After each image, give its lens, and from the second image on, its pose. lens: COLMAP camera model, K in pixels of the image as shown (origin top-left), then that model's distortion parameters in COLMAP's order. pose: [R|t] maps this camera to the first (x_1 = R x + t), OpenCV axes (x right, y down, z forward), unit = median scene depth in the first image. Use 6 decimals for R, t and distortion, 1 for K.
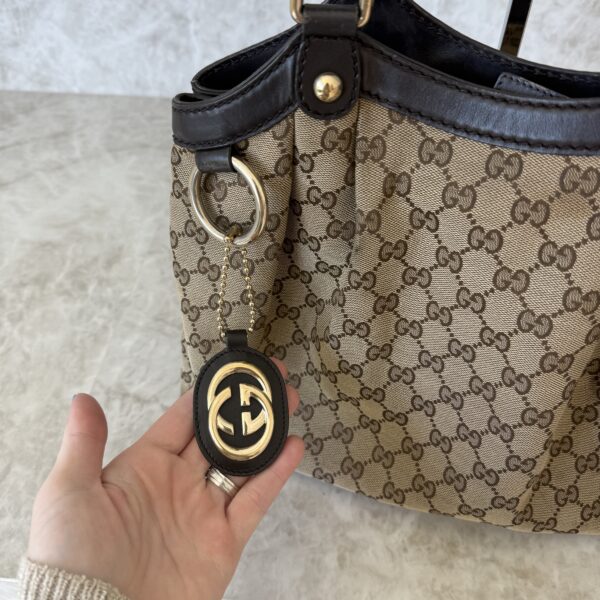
lens RADIAL K [[579.1, 0, 305.4], [0, 579.1, 311.1], [0, 0, 1]] dist [0.061704, -0.165749]
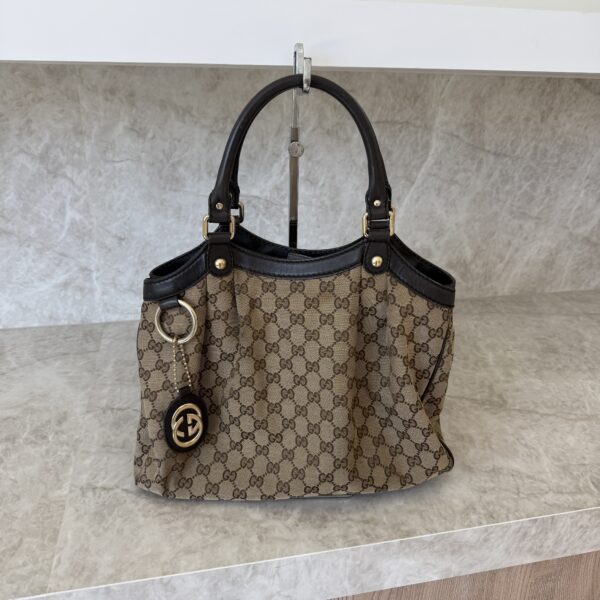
lens RADIAL K [[579.1, 0, 305.4], [0, 579.1, 311.1], [0, 0, 1]] dist [0.061704, -0.165749]
pose [[0.955115, -0.105563, 0.276788, -0.150113], [0.208604, 0.903077, -0.375415, 0.371441], [-0.210331, 0.416303, 0.884563, -0.540130]]
